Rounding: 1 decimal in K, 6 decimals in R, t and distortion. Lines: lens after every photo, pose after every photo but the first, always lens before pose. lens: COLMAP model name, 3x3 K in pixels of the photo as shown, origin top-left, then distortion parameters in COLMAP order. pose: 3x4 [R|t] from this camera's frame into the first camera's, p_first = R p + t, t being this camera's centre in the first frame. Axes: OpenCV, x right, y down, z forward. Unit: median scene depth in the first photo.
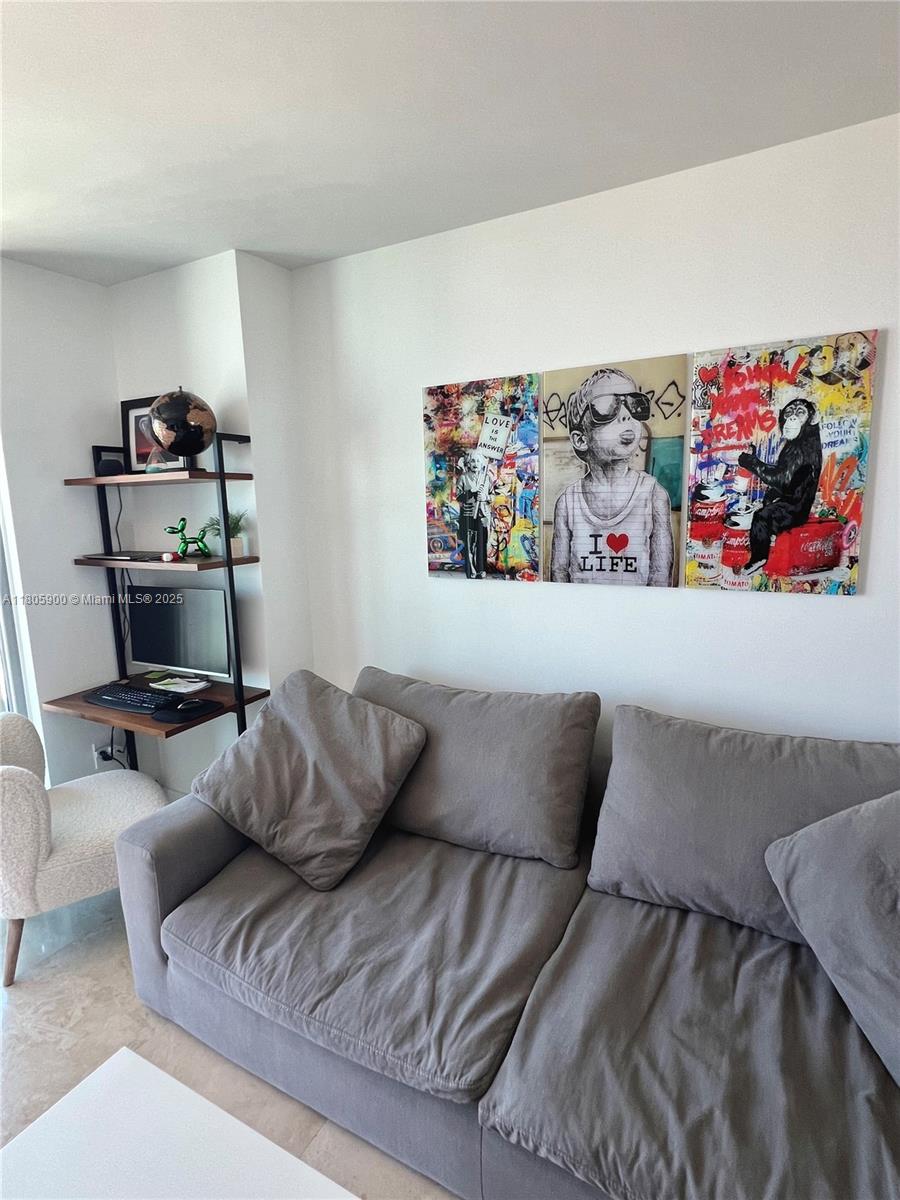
lens RADIAL K [[608.2, 0, 450.0], [0, 608.2, 600.0], [0, 0, 1]] dist [-0.002565, 0.000302]
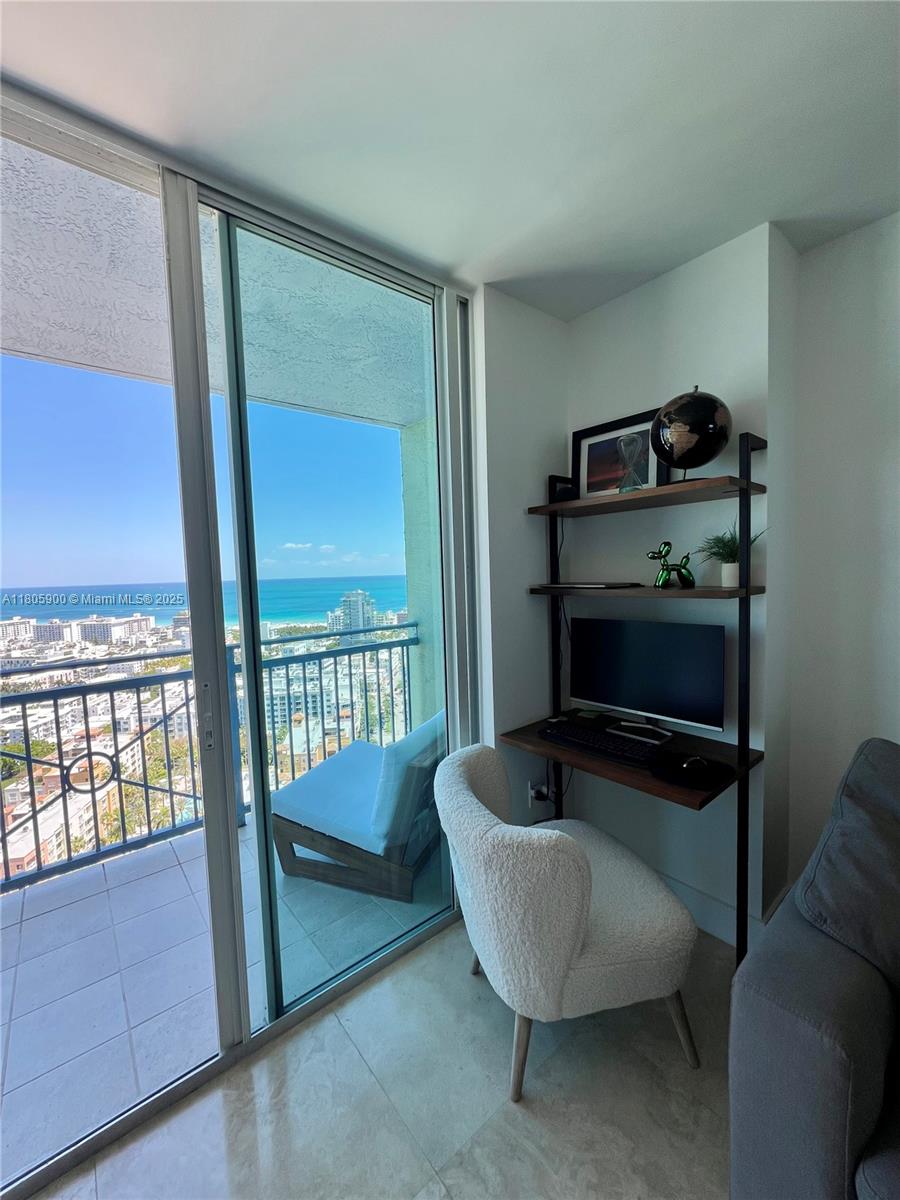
lens RADIAL K [[476.6, 0, 450.0], [0, 476.6, 600.0], [0, 0, 1]] dist [-0.000405, -0.000217]
pose [[0.926375, 0.021180, -0.376007, -0.559363], [-0.055617, 0.995164, -0.080969, 0.026477], [0.372474, 0.095920, 0.923072, 0.303235]]
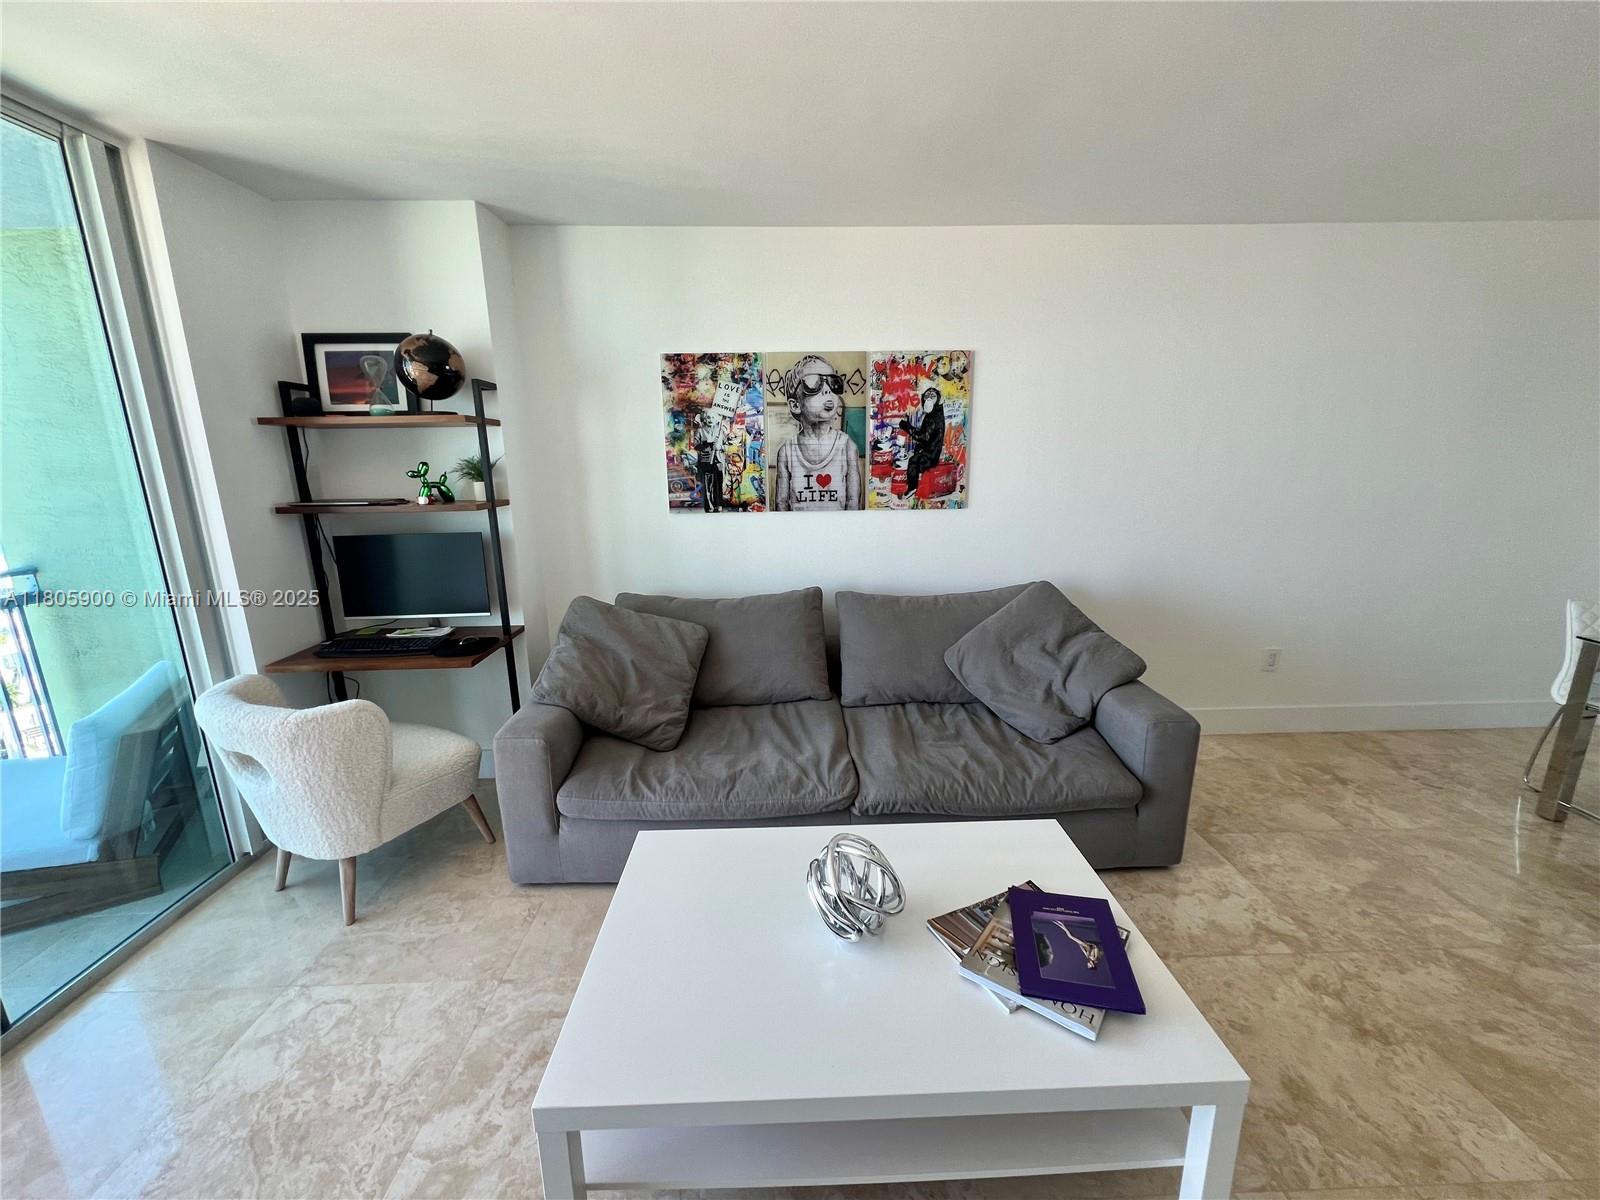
lens RADIAL K [[635.4, 0, 800.0], [0, 635.4, 600.0], [0, 0, 1]] dist [-0.000405, -0.000217]
pose [[0.864882, -0.096508, 0.492611, -0.526061], [0.073535, 0.995116, 0.065849, 0.081027], [-0.496560, -0.020728, 0.867755, -0.263770]]
